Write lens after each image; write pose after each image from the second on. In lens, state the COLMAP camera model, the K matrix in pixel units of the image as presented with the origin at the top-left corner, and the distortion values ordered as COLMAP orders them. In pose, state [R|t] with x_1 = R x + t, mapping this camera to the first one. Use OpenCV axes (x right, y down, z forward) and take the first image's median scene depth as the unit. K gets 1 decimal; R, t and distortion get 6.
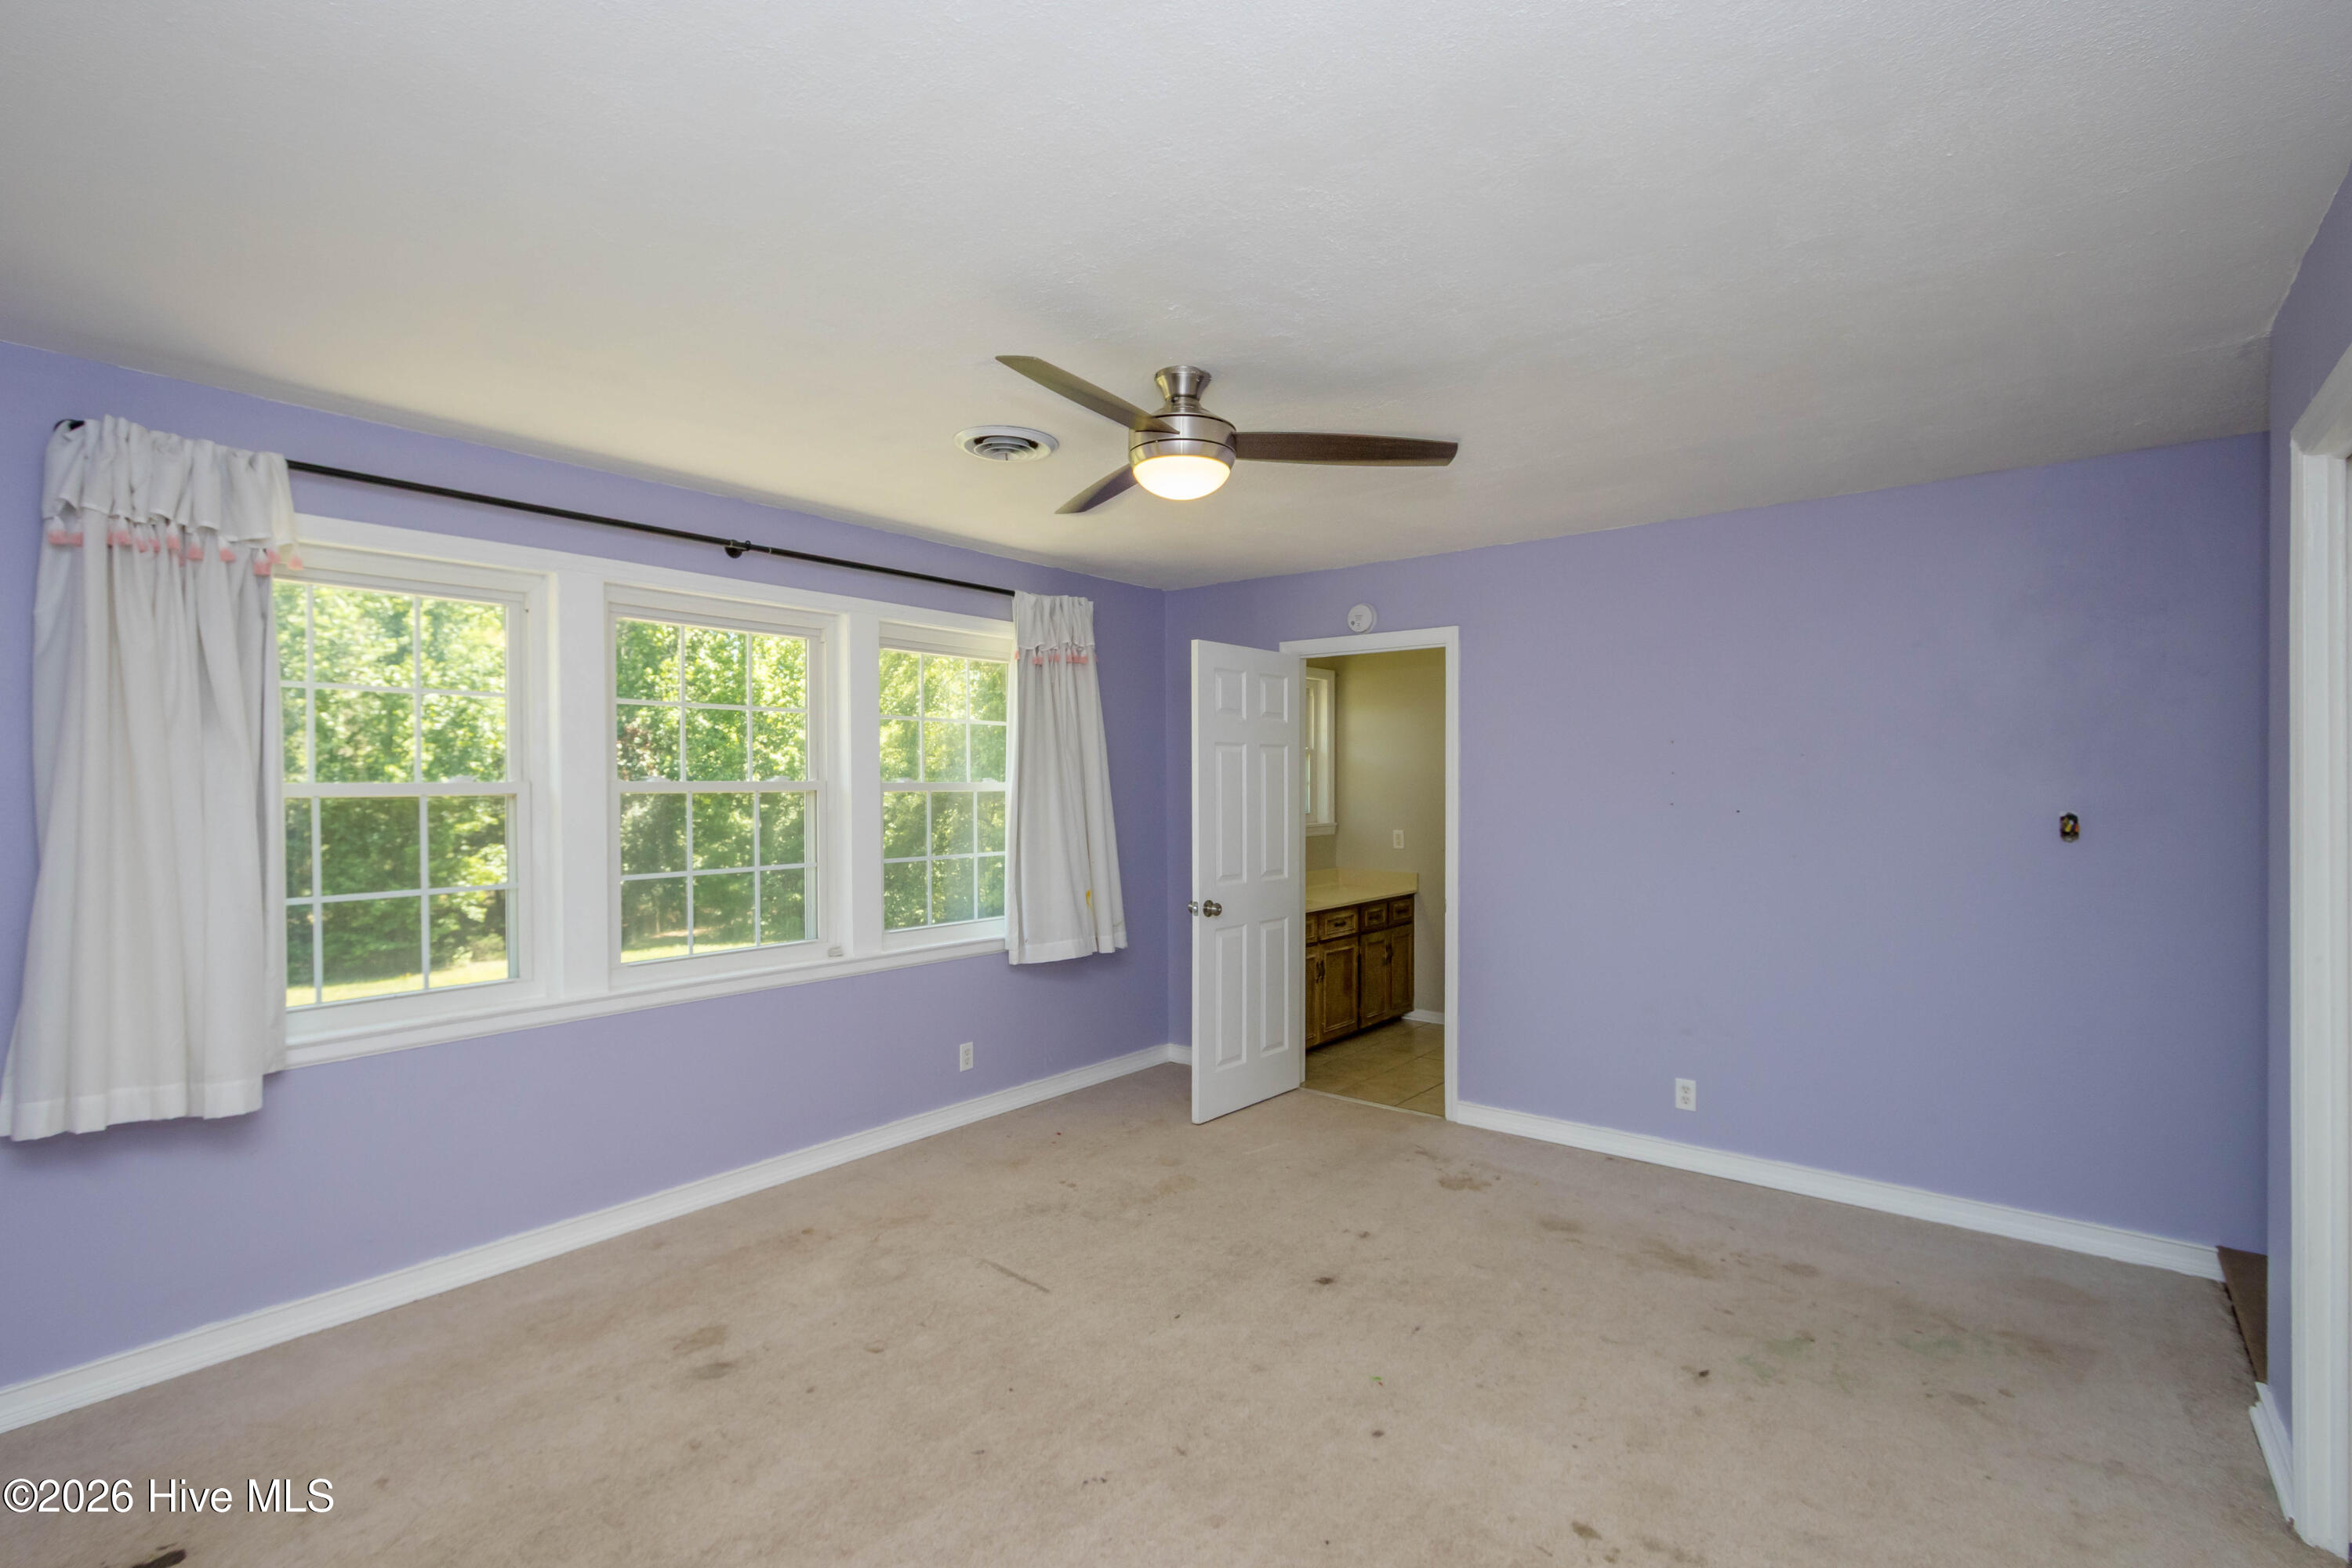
lens RADIAL K [[1088.8, 0, 1152.9], [0, 1088.8, 787.7], [0, 0, 1]] dist [0.003159, 0.000522]
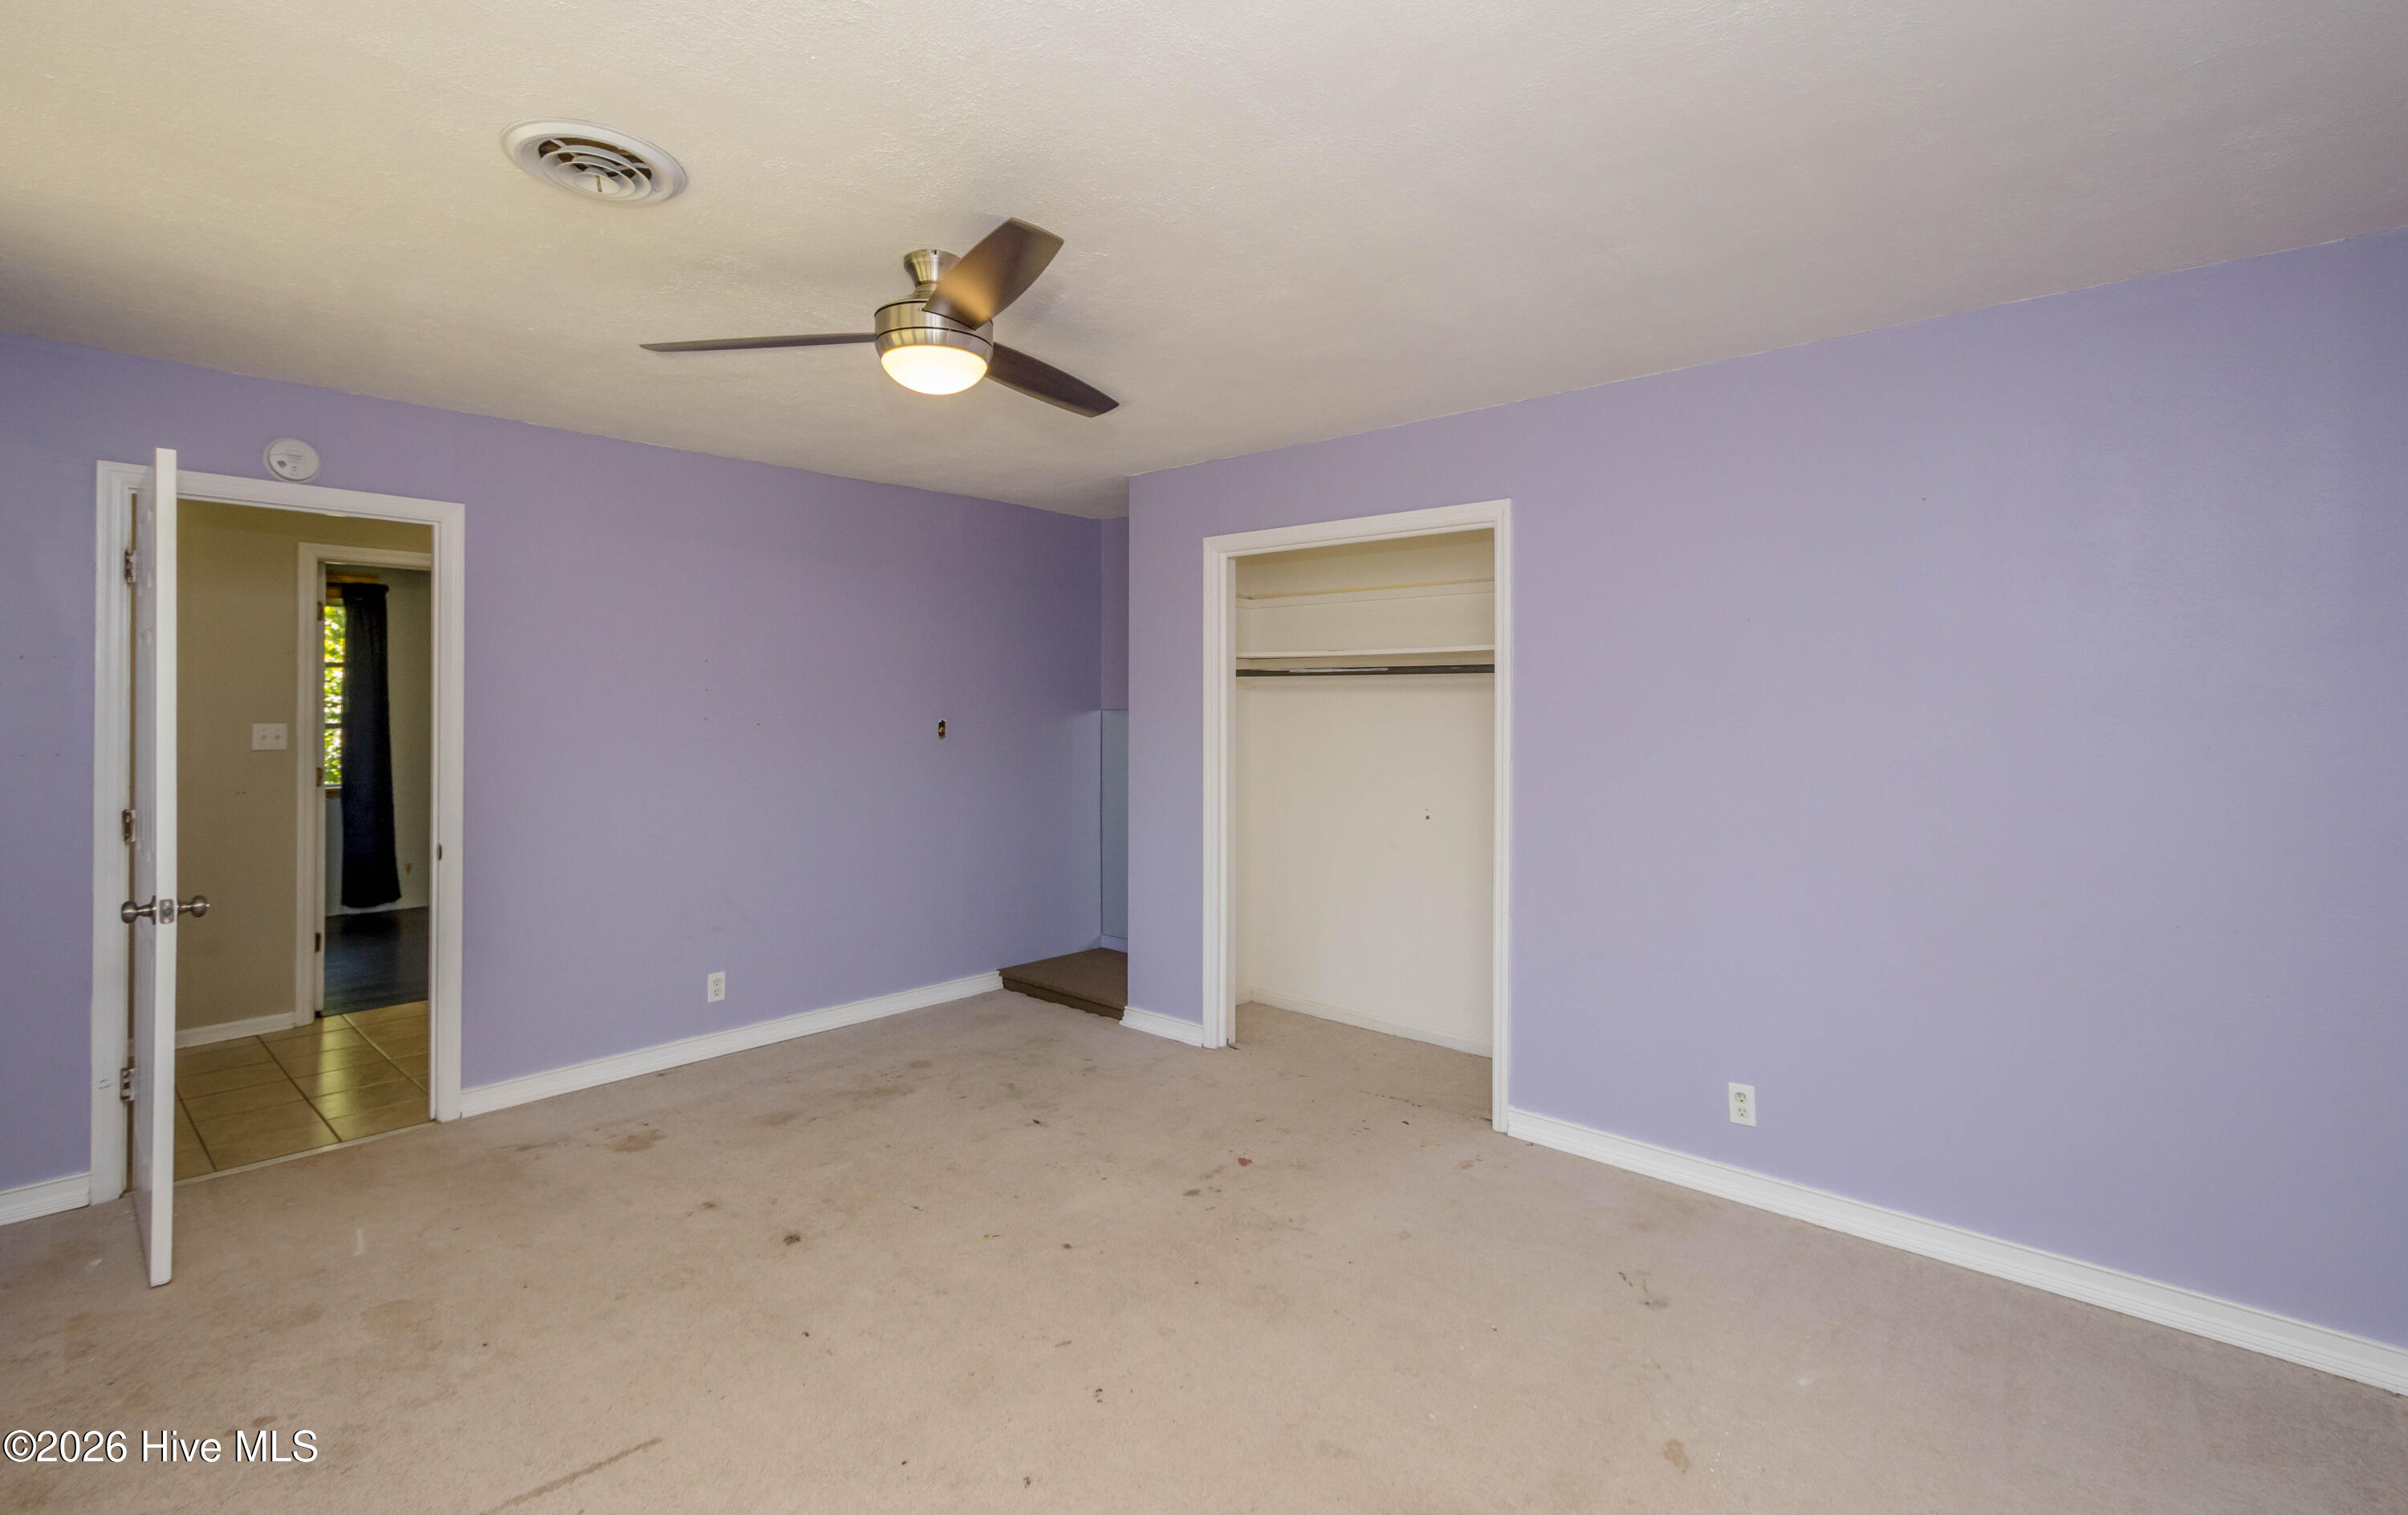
lens RADIAL K [[1091.6, 0, 1194.9], [0, 1091.6, 695.9], [0, 0, 1]] dist [0.002738, 0.000311]
pose [[0.046110, 0.010529, 0.998881, -0.692349], [0.000808, 0.999944, -0.010578, 0.004462], [-0.998936, 0.001295, 0.046099, 0.569770]]
